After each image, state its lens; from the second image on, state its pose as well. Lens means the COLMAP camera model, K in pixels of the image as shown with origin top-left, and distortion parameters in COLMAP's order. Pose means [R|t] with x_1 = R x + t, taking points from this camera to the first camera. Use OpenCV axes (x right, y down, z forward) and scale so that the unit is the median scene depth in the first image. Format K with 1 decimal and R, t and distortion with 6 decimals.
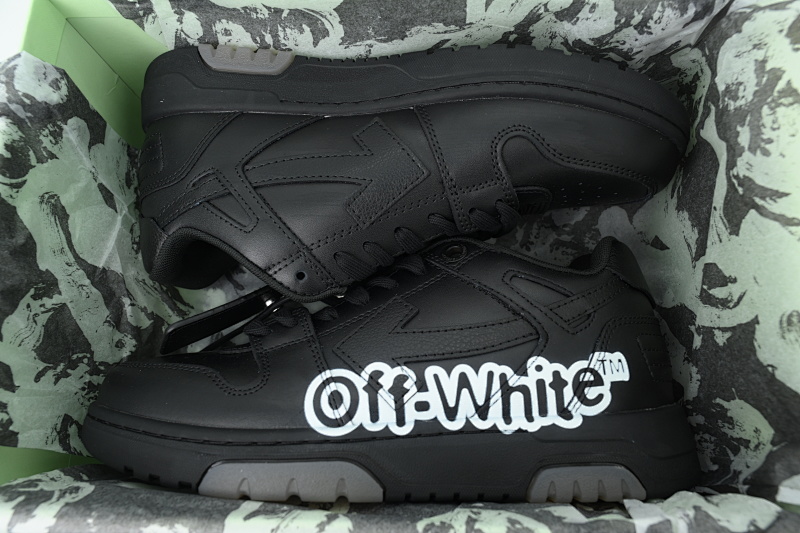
lens RADIAL K [[560.1, 0, 402.5], [0, 560.1, 264.1], [0, 0, 1]] dist [0.021721, -0.004933]
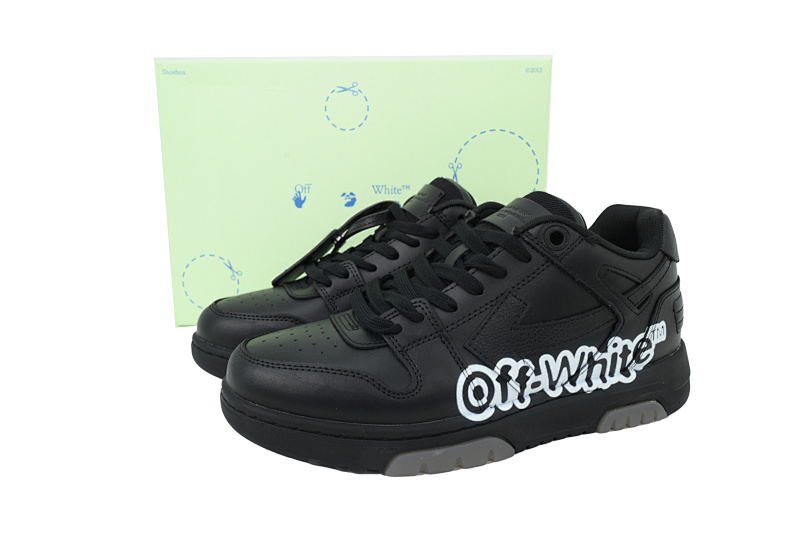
lens RADIAL K [[576.6, 0, 400.1], [0, 576.6, 262.3], [0, 0, 1]] dist [0.011982, 0.000493]
pose [[0.964246, -0.070934, 0.255340, -0.580937], [-0.053676, 0.891266, 0.450293, -0.576918], [-0.259517, -0.447899, 0.855592, 0.060518]]
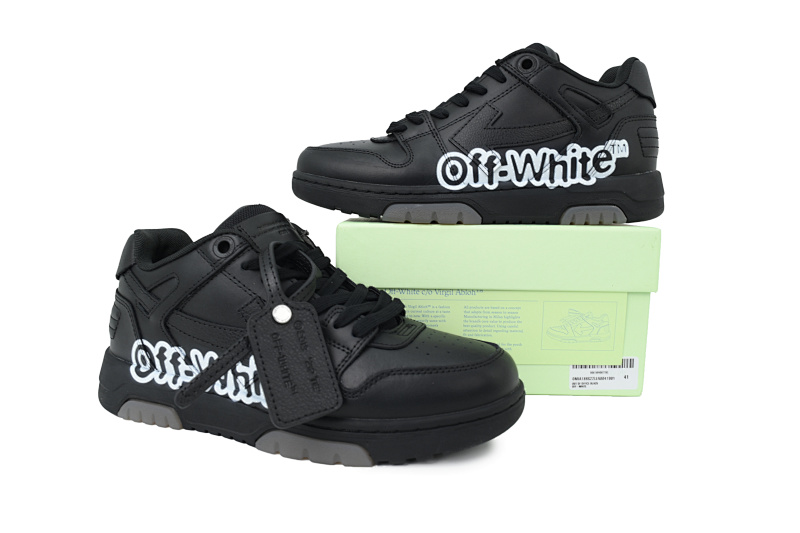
lens RADIAL K [[560.1, 0, 402.1], [0, 560.1, 264.9], [0, 0, 1]] dist [0.021721, -0.004933]
pose [[0.999127, 0.003100, -0.041654, -0.200879], [0.014536, 0.909103, 0.416318, -0.212555], [0.039158, -0.416560, 0.908265, -0.693702]]
